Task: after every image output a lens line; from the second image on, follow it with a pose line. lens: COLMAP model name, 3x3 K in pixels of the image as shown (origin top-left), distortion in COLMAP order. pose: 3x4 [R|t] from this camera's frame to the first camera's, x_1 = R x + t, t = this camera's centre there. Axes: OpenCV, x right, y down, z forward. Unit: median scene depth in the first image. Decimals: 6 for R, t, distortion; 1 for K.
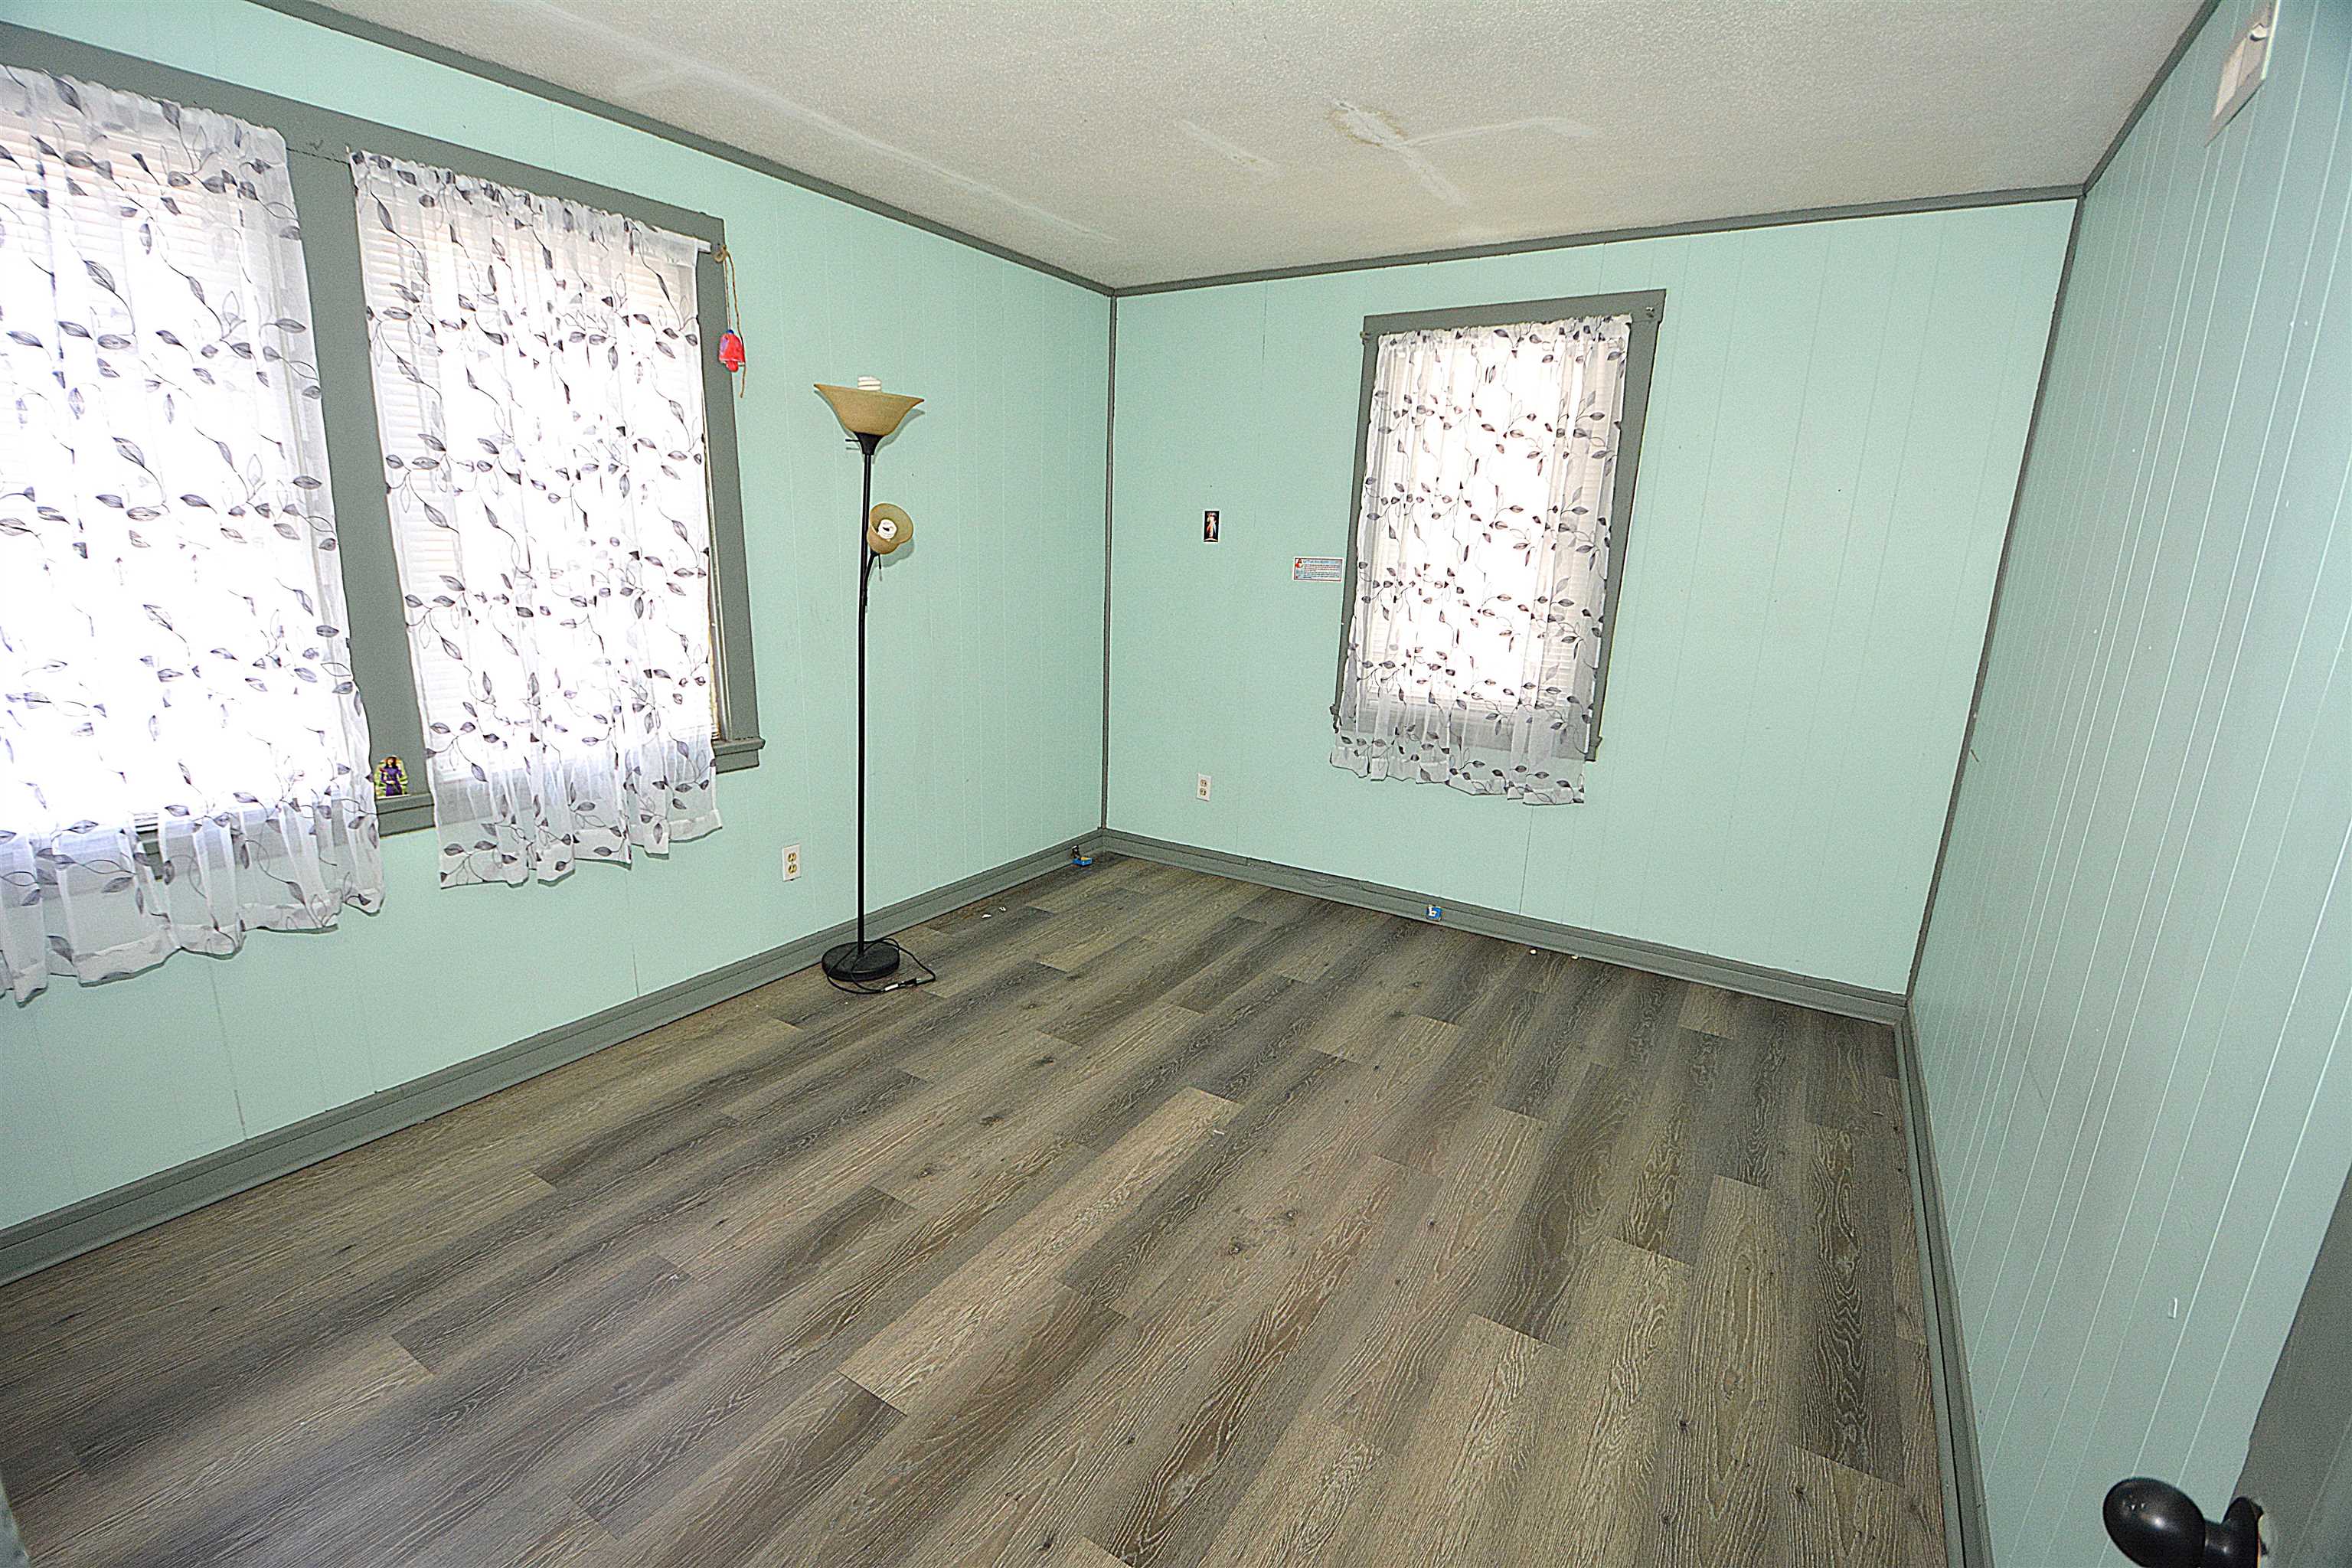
lens RADIAL K [[1032.3, 0, 1161.2], [0, 1032.3, 808.0], [0, 0, 1]] dist [0.017660, -0.027020]
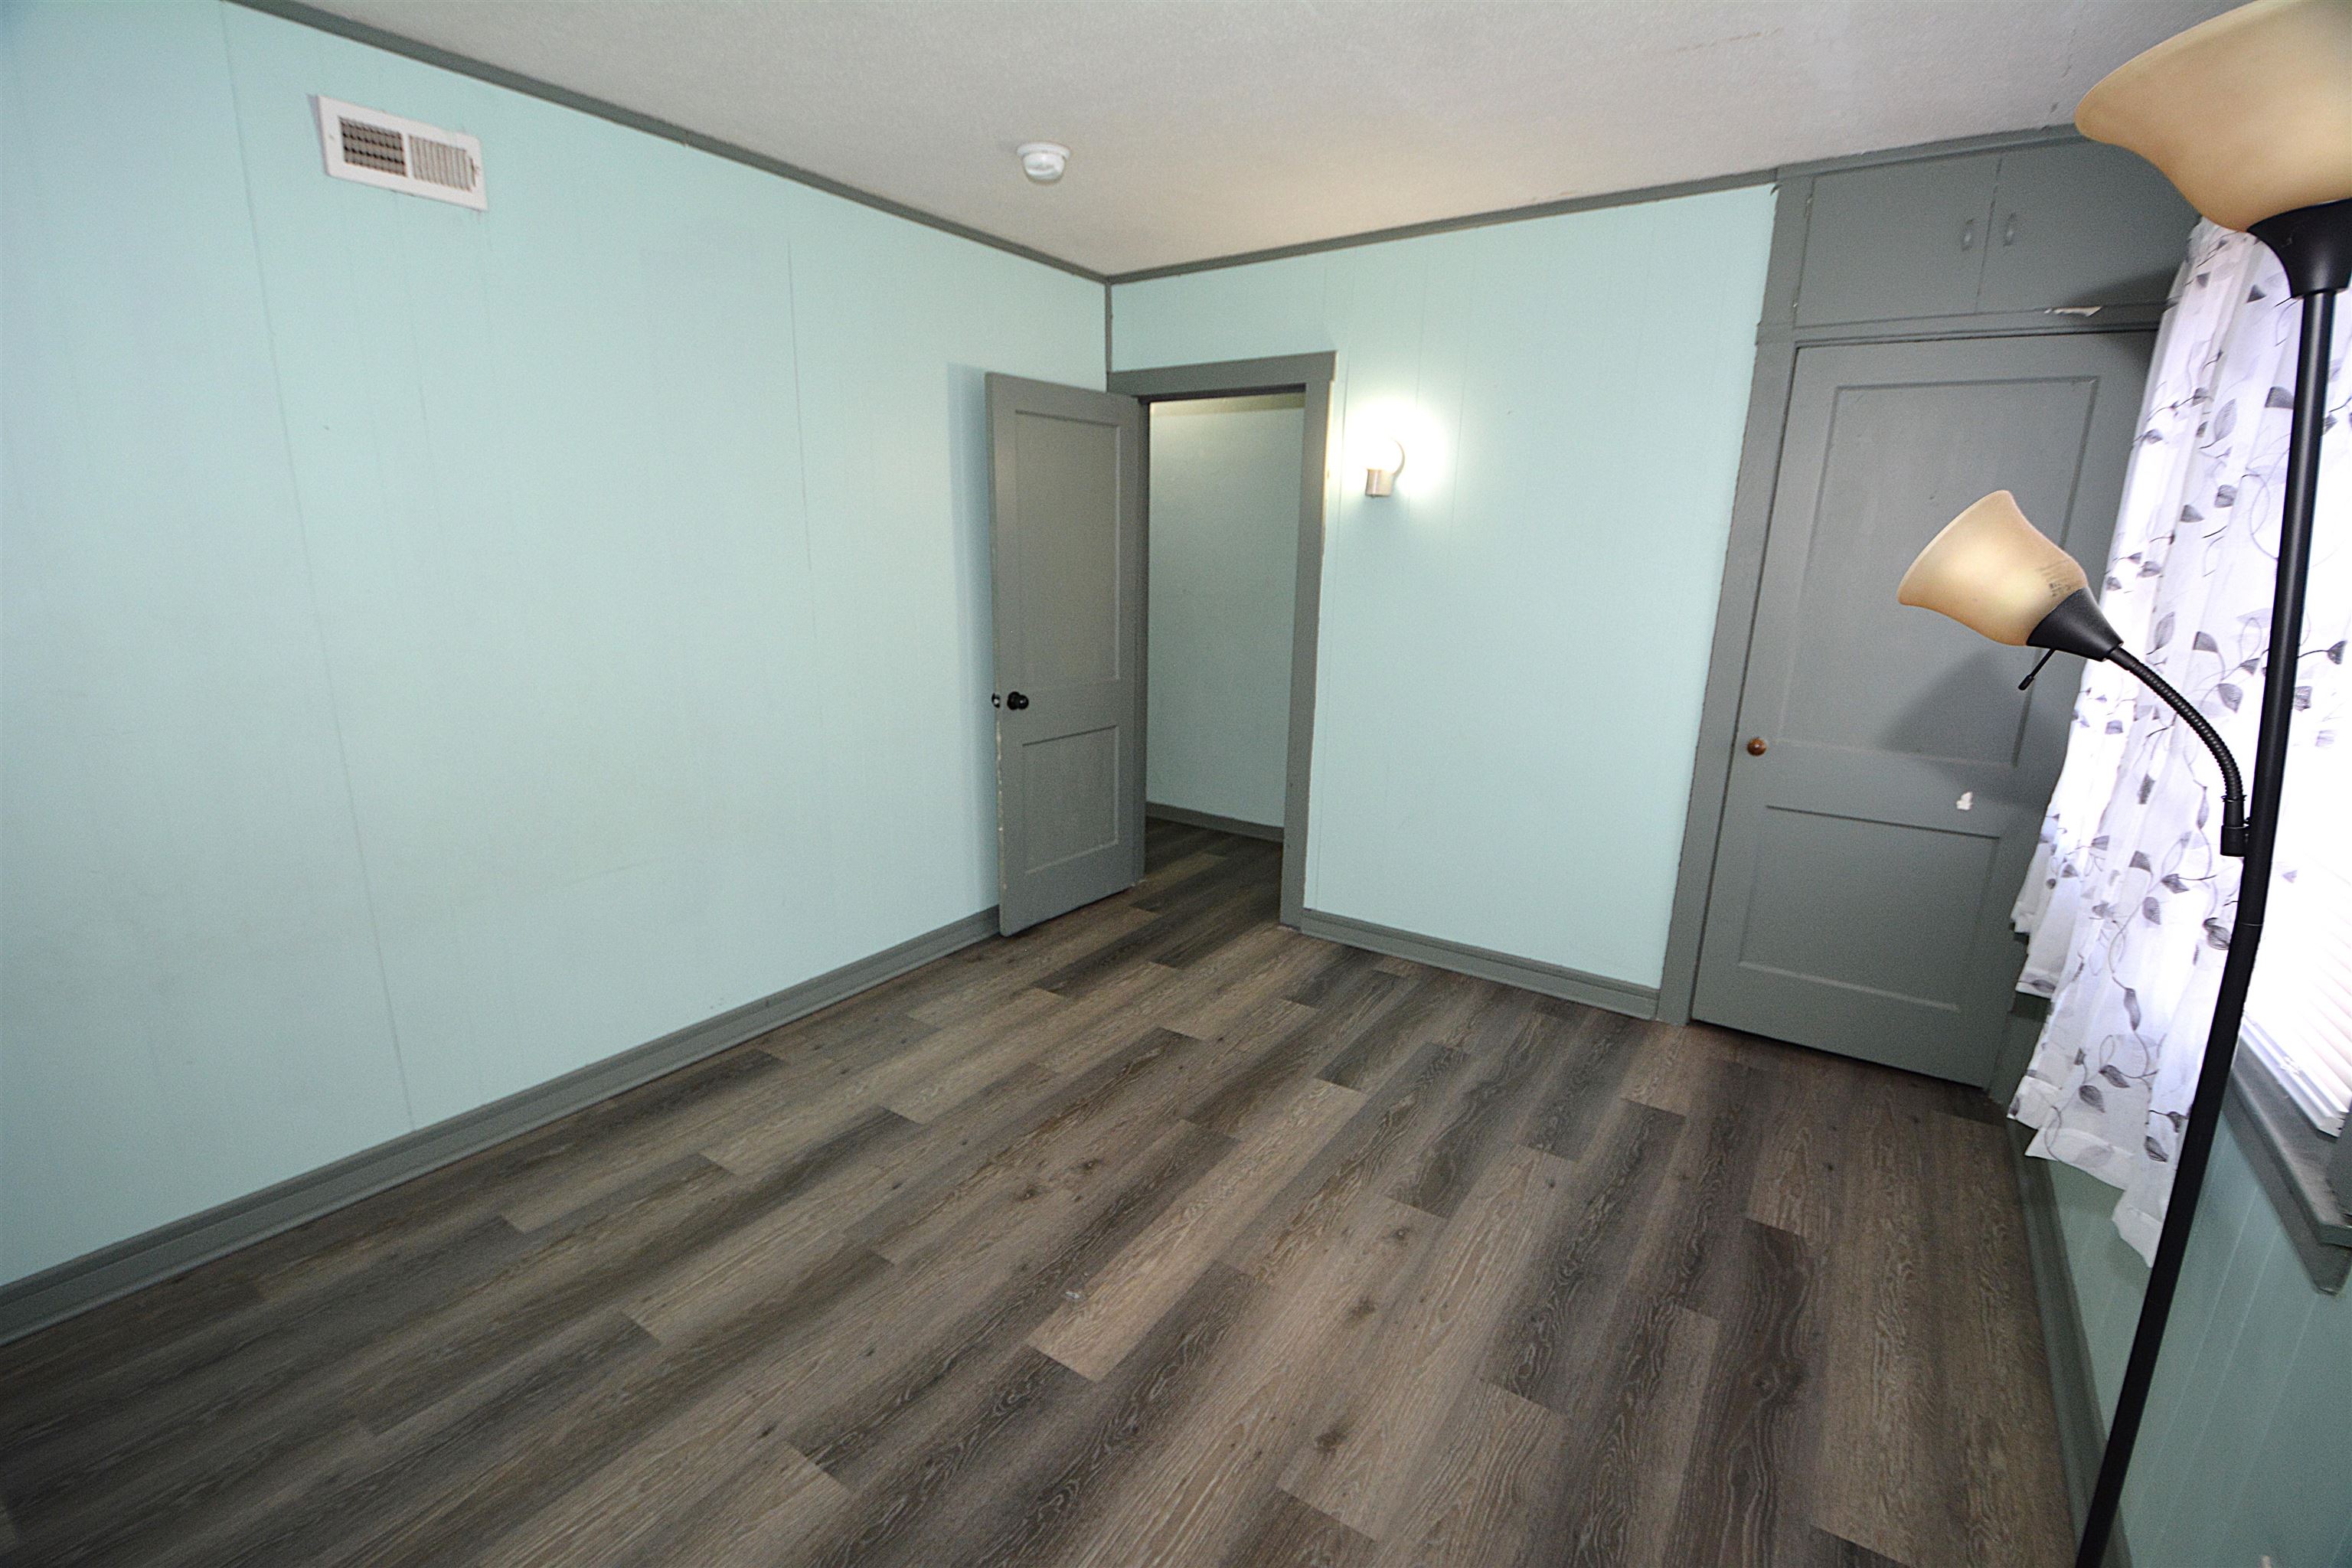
lens RADIAL K [[1032.3, 0, 1161.2], [0, 1032.3, 808.0], [0, 0, 1]] dist [0.017660, -0.027020]
pose [[-0.998043, -0.056534, 0.026707, -0.011284], [-0.036590, 0.874463, 0.483710, -0.364944], [-0.050700, 0.481786, -0.874821, 1.384342]]
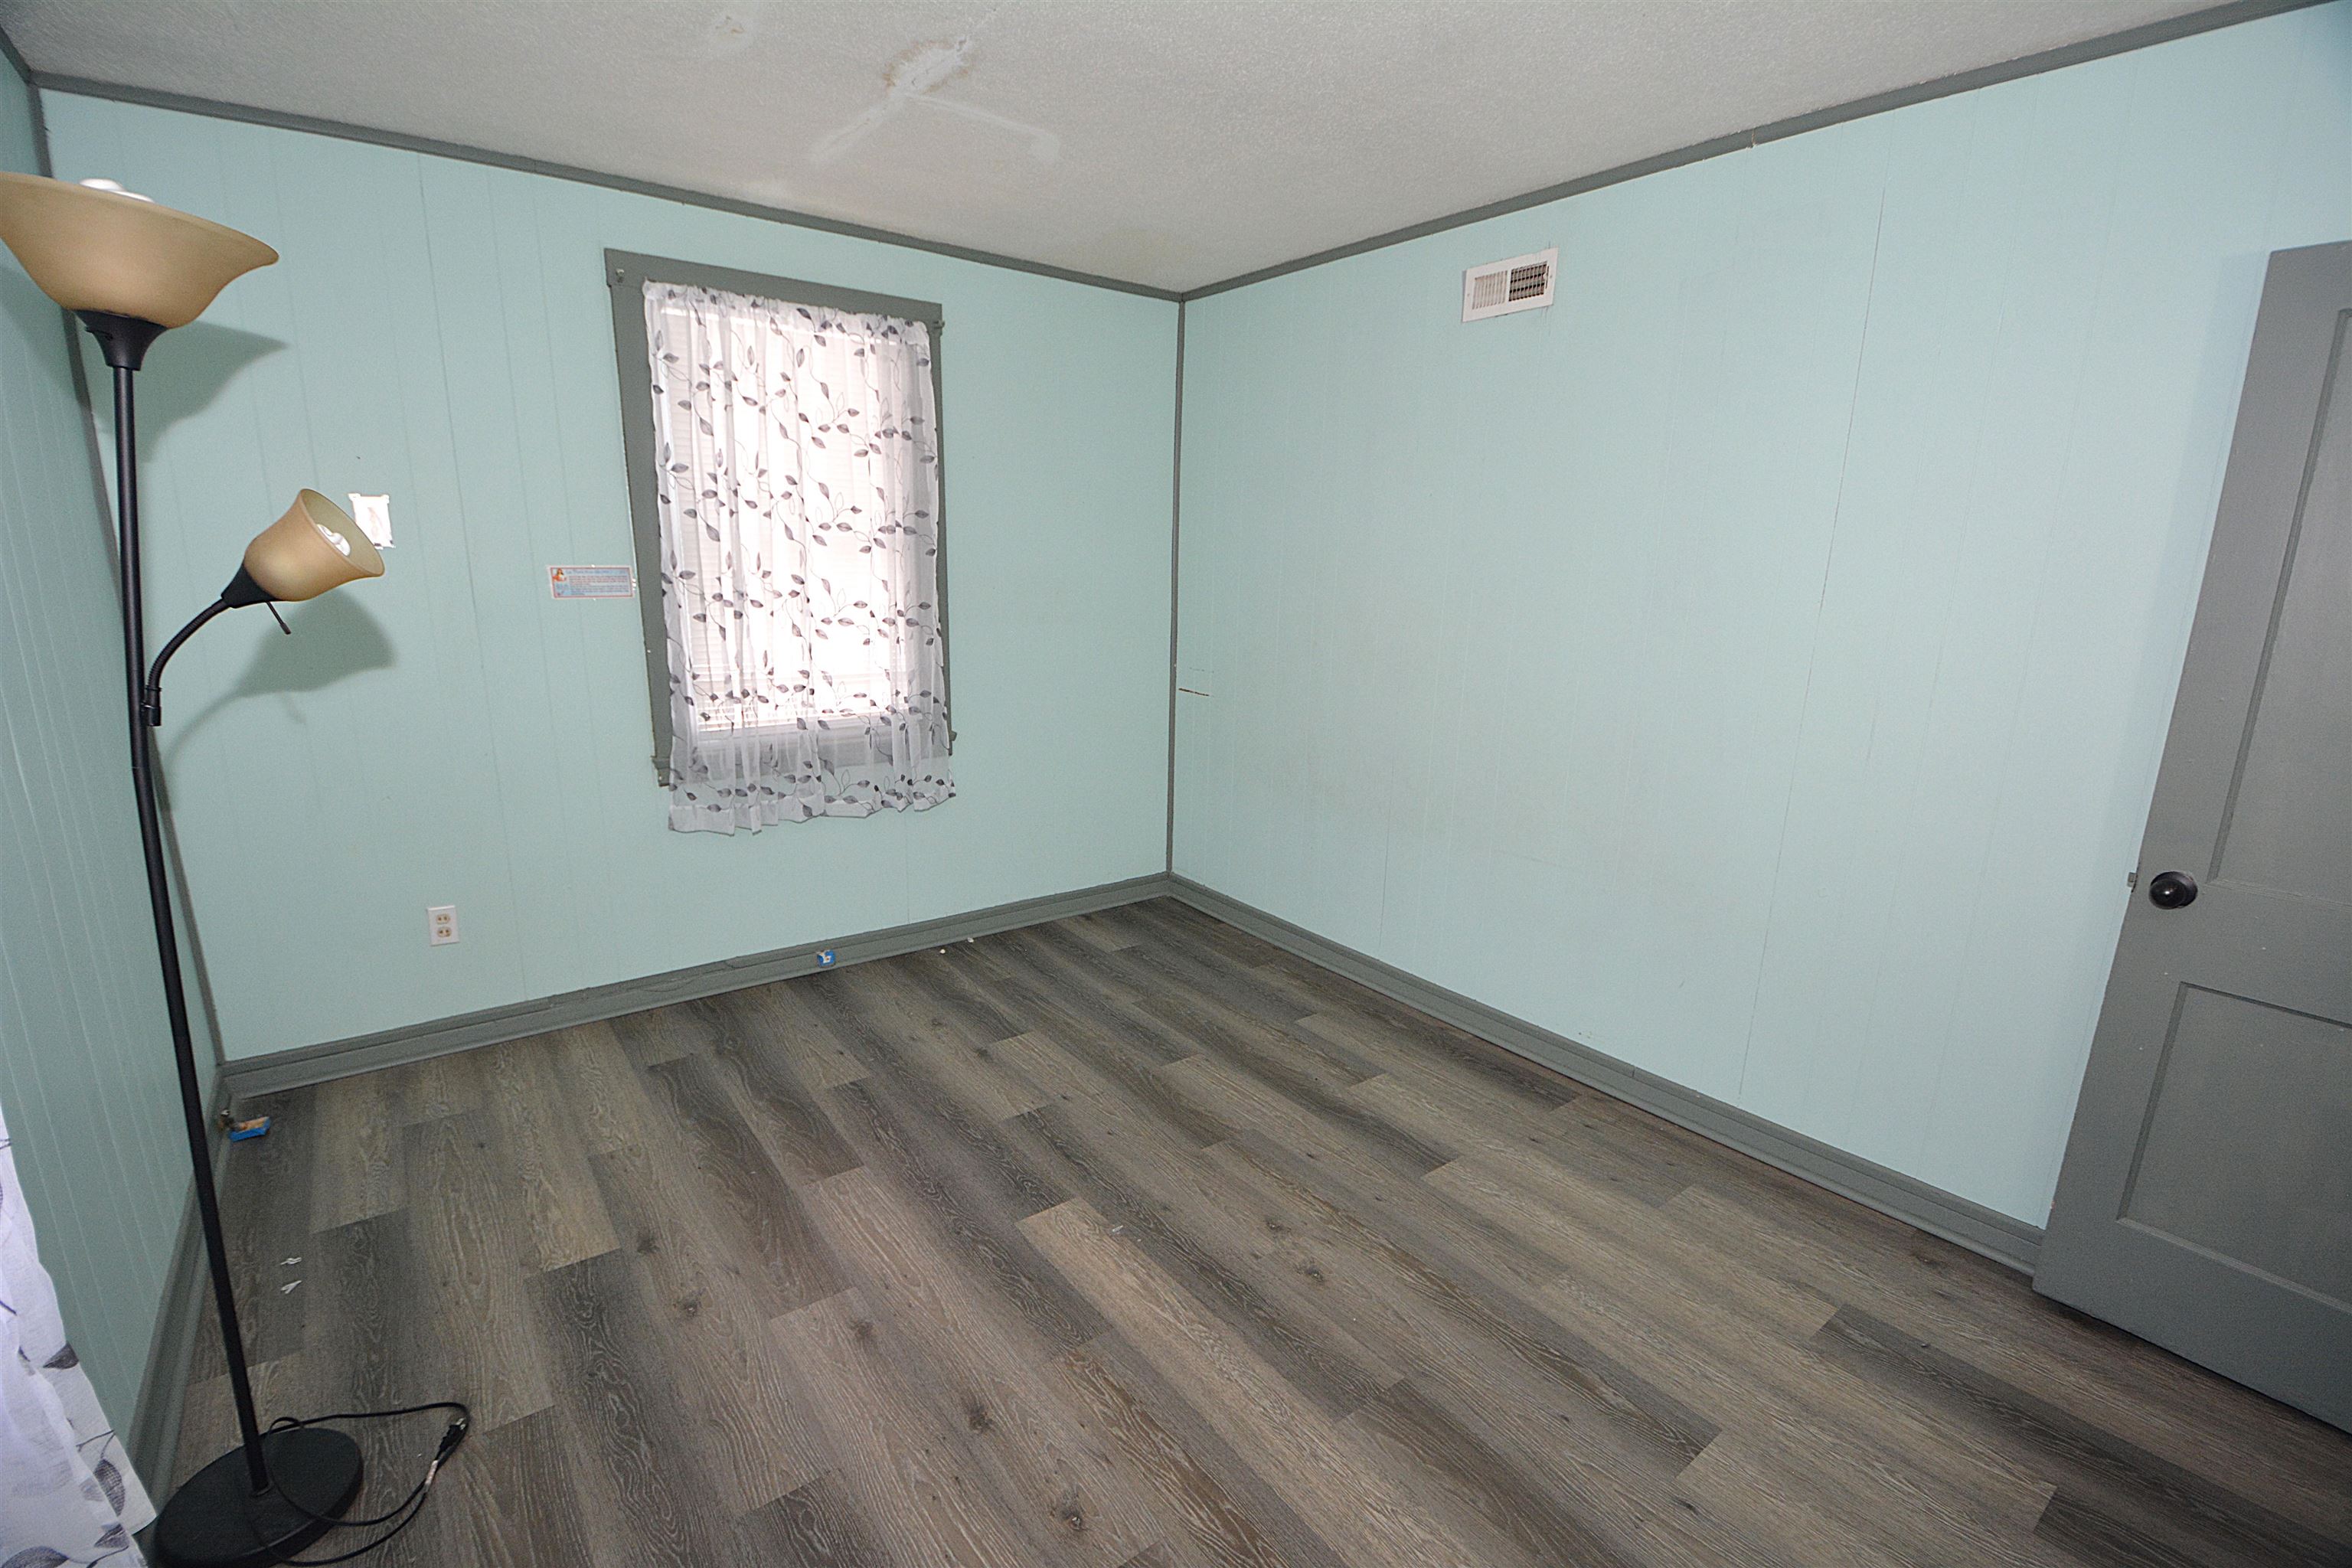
lens RADIAL K [[1032.3, 0, 1161.2], [0, 1032.3, 808.0], [0, 0, 1]] dist [0.017660, -0.027020]
pose [[0.350875, -0.244353, 0.903979, -0.587260], [0.227058, 0.958747, 0.171026, -0.157879], [-0.908478, 0.145247, 0.391882, 0.521024]]
